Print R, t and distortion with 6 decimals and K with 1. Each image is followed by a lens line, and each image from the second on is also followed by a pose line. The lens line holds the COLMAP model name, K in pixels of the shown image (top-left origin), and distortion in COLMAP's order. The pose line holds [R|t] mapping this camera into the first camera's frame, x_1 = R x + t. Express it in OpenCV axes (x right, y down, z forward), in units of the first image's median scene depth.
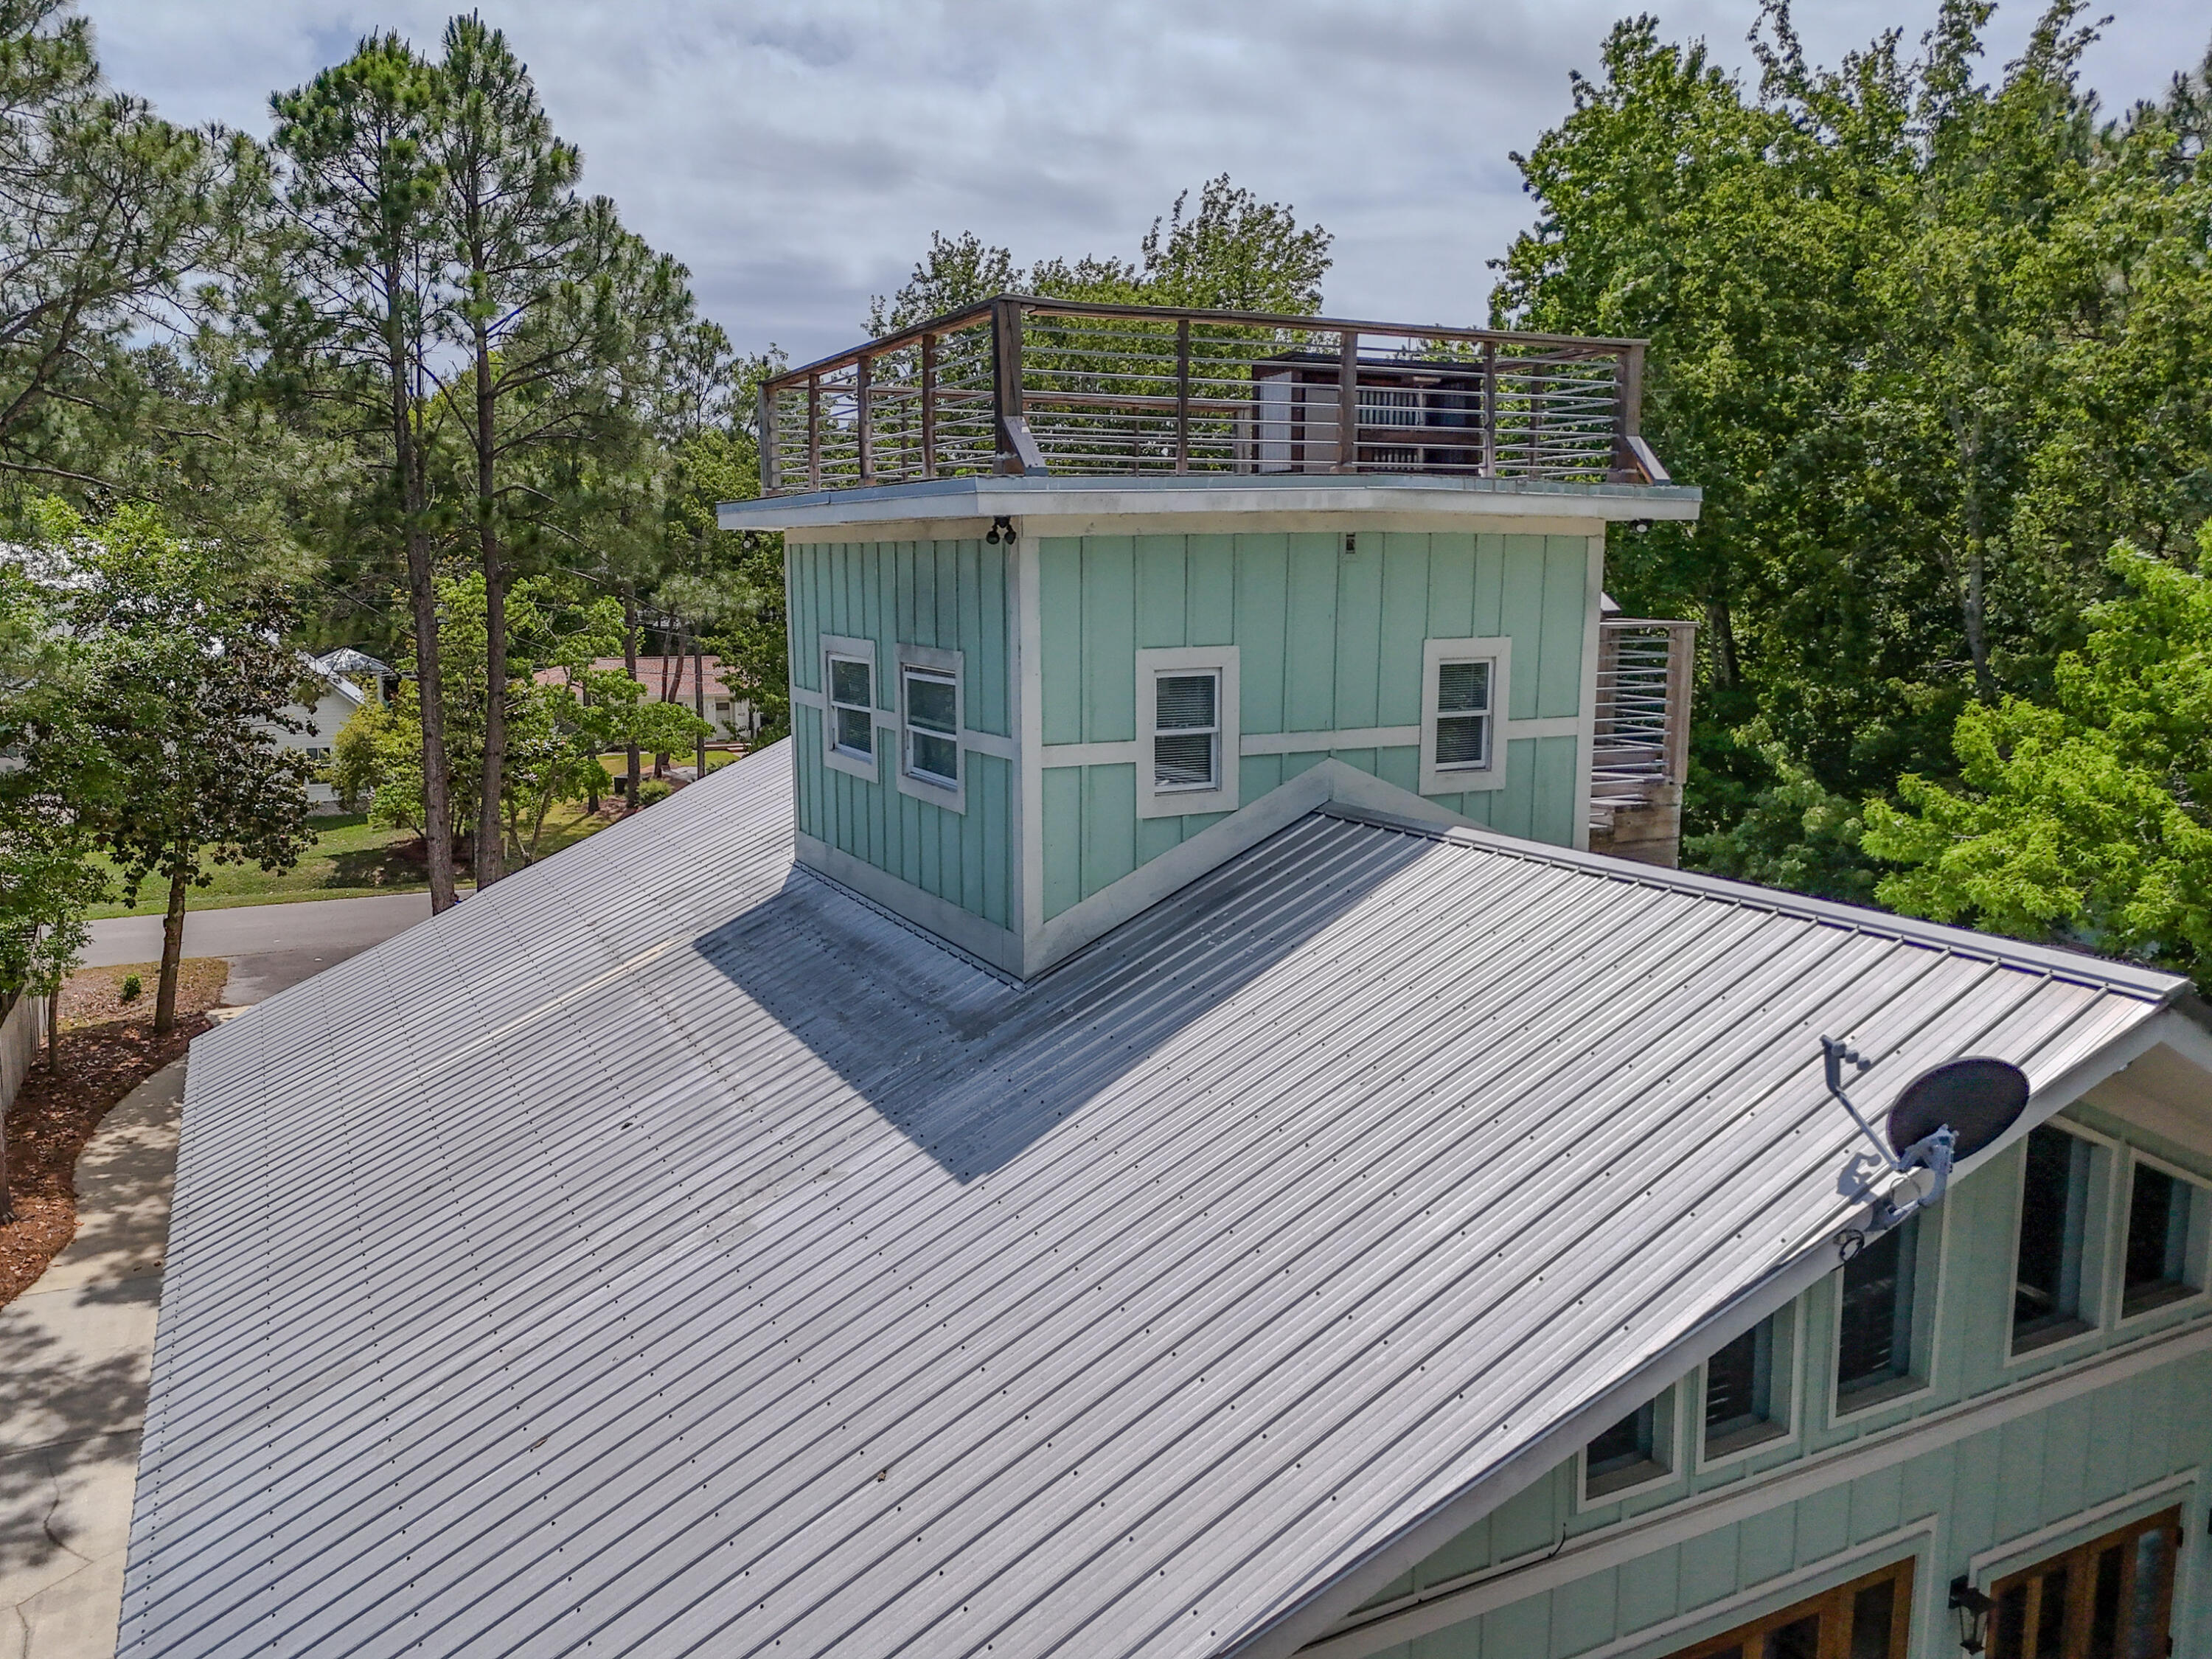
lens RADIAL K [[1666.6, 0, 1106.0], [0, 1666.6, 829.5], [0, 0, 1]] dist [0.041755, -0.002436]
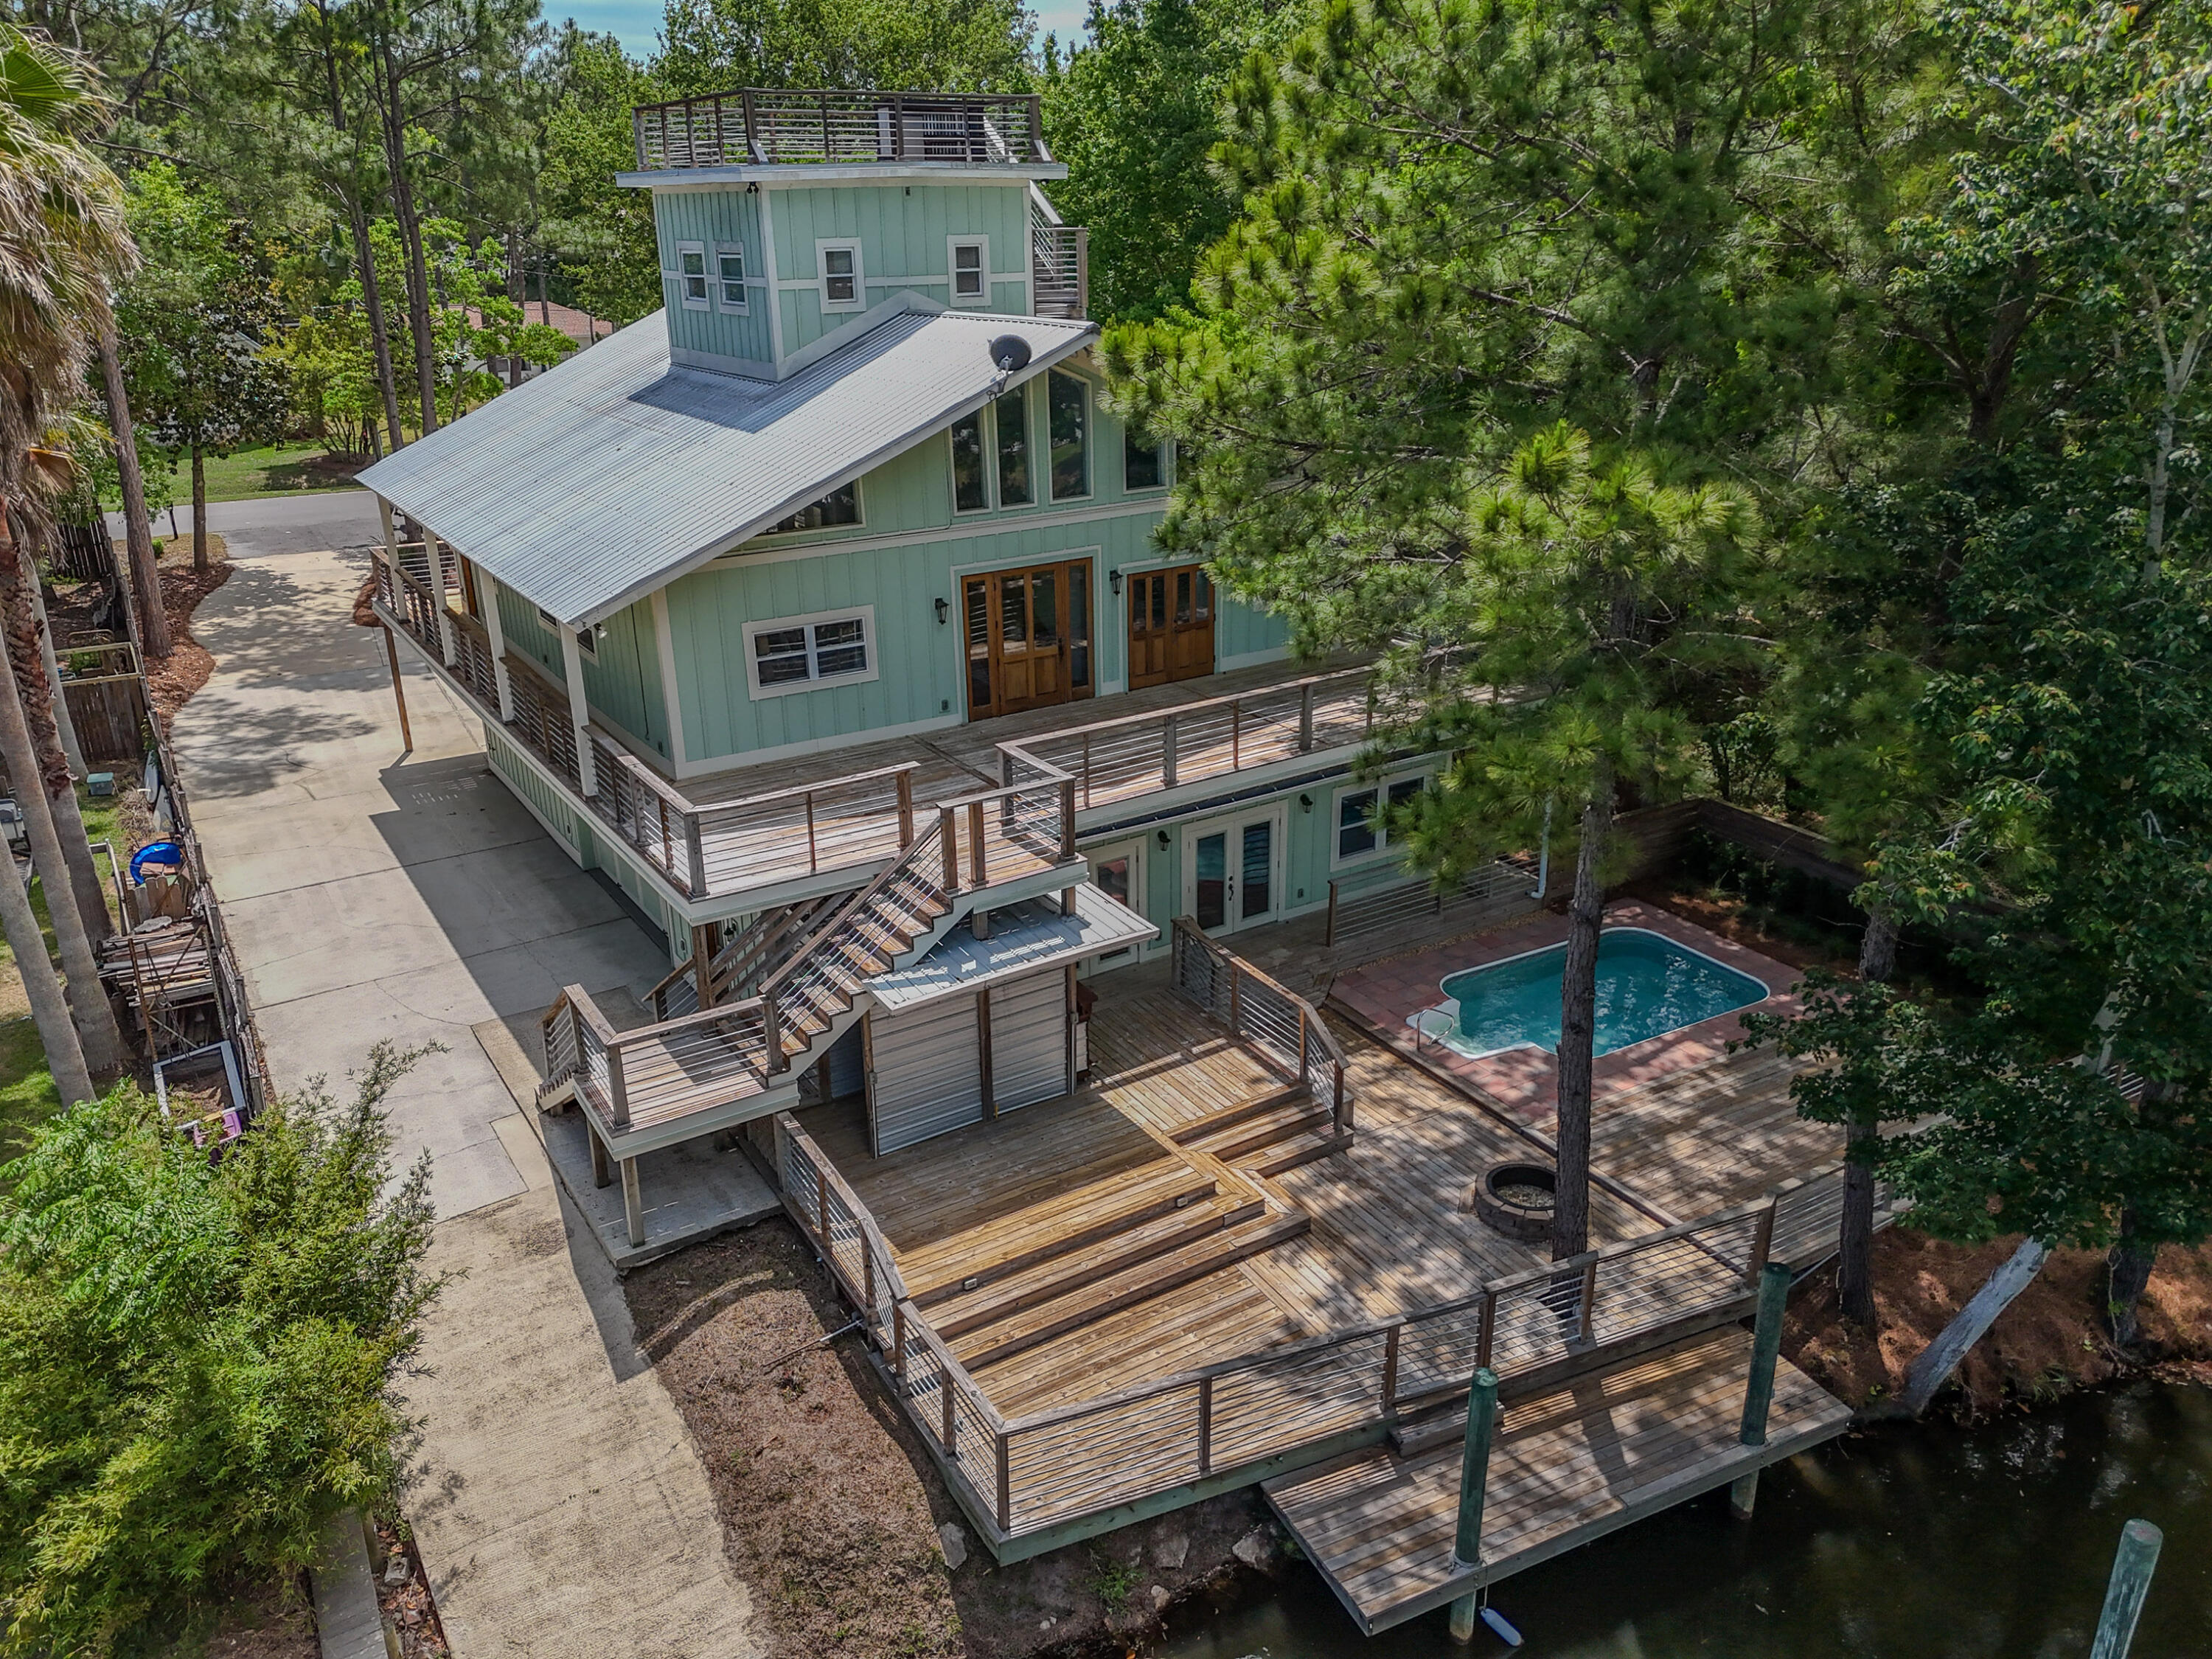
lens RADIAL K [[1666.6, 0, 1106.0], [0, 1666.6, 829.5], [0, 0, 1]] dist [0.041755, -0.002436]
pose [[0.995369, -0.048046, 0.083257, 0.121654], [0.030990, 0.980275, 0.195193, 0.168725], [-0.090993, -0.191708, 0.977225, -0.987586]]
